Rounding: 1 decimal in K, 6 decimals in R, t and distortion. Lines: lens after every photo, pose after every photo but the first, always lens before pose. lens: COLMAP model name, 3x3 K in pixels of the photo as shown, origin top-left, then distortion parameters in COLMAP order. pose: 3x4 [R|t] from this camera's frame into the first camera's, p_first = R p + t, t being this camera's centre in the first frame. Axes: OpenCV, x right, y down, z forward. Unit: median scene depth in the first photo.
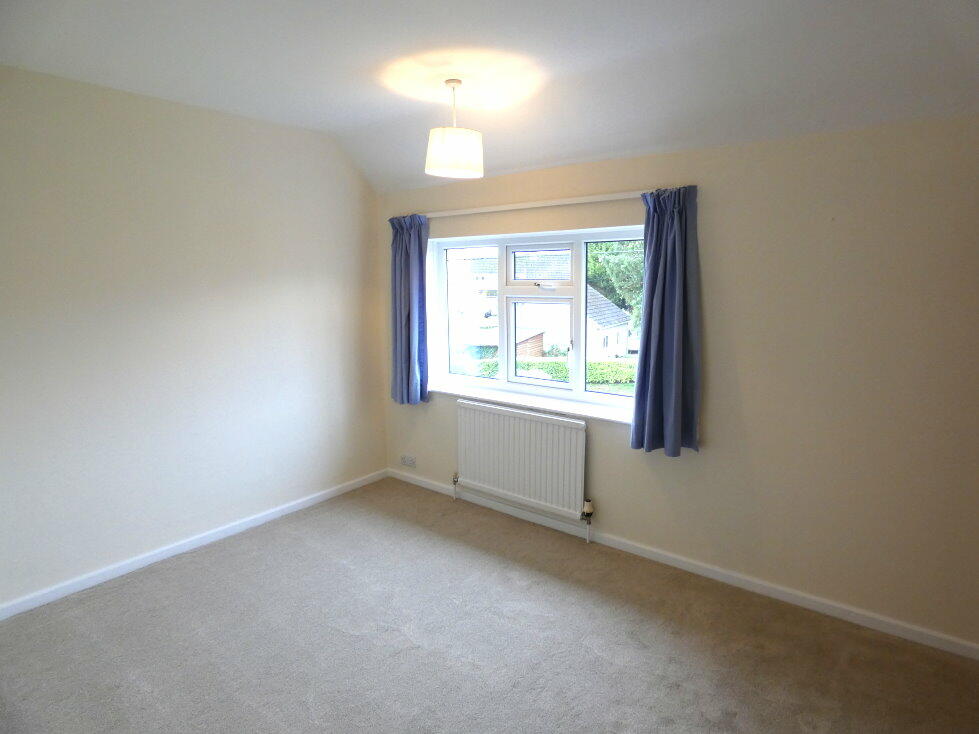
lens RADIAL K [[579.8, 0, 489.6], [0, 579.8, 361.8], [0, 0, 1]] dist [-0.019788, 0.009646]
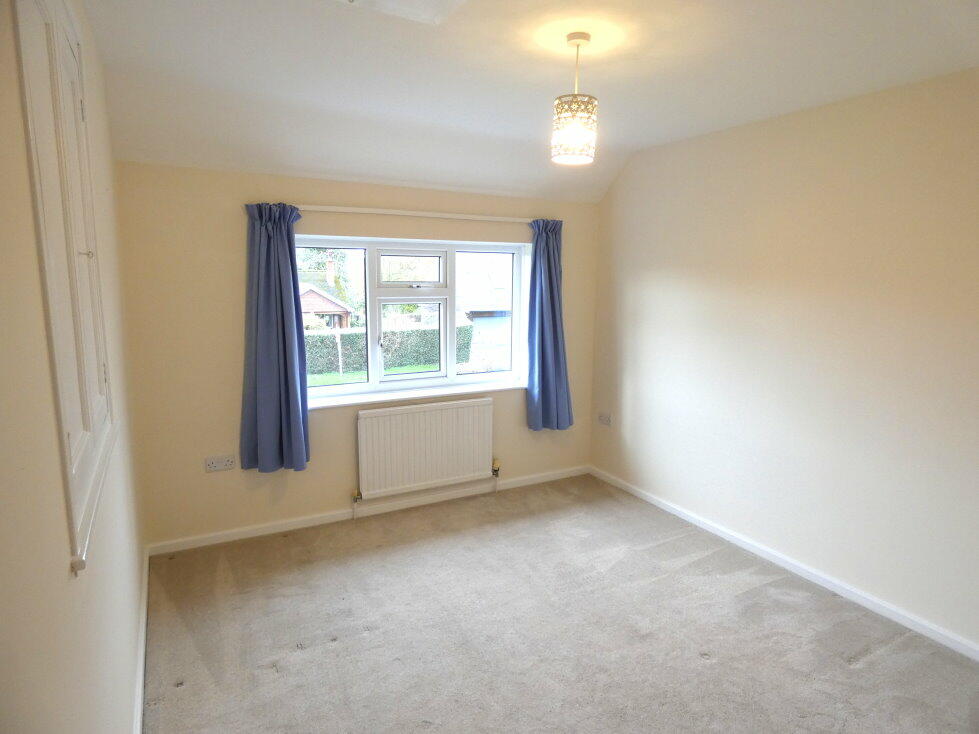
lens RADIAL K [[579.8, 0, 484.9], [0, 579.8, 362.1], [0, 0, 1]] dist [-0.019788, 0.009646]
pose [[0.356098, -0.141025, 0.923746, -0.903868], [0.119574, 0.987296, 0.104632, -0.094712], [-0.926767, 0.073197, 0.368437, 0.503433]]
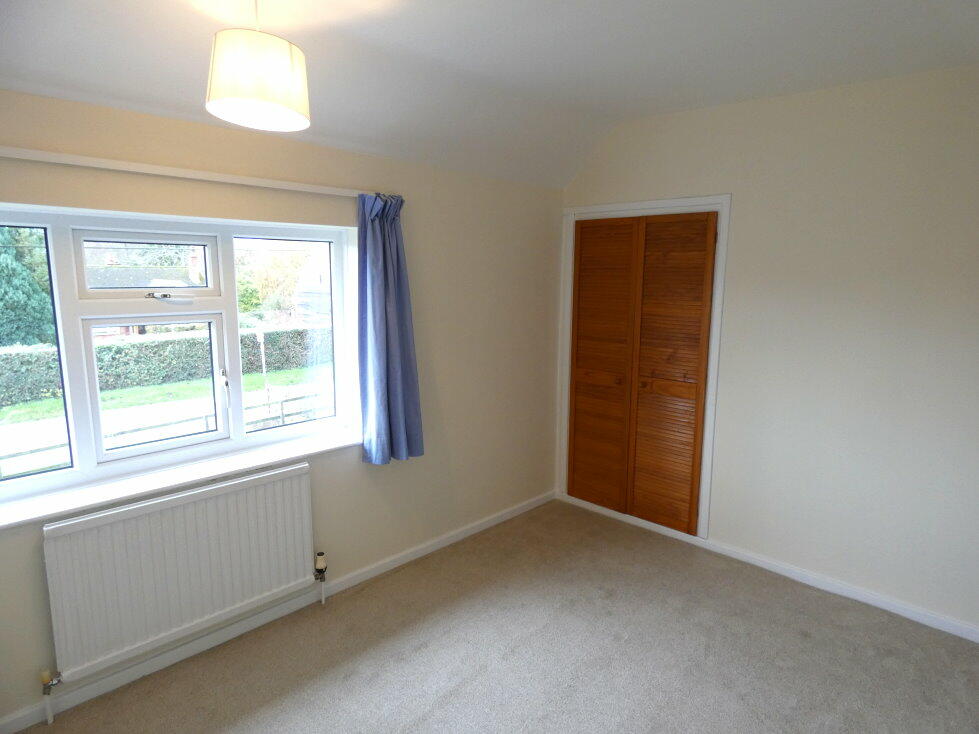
lens RADIAL K [[579.8, 0, 497.5], [0, 579.8, 366.4], [0, 0, 1]] dist [-0.019788, 0.009646]
pose [[0.079050, -0.147761, 0.985859, -0.541845], [0.135018, 0.981428, 0.136271, -0.094842], [-0.987685, 0.122337, 0.097532, 0.589631]]
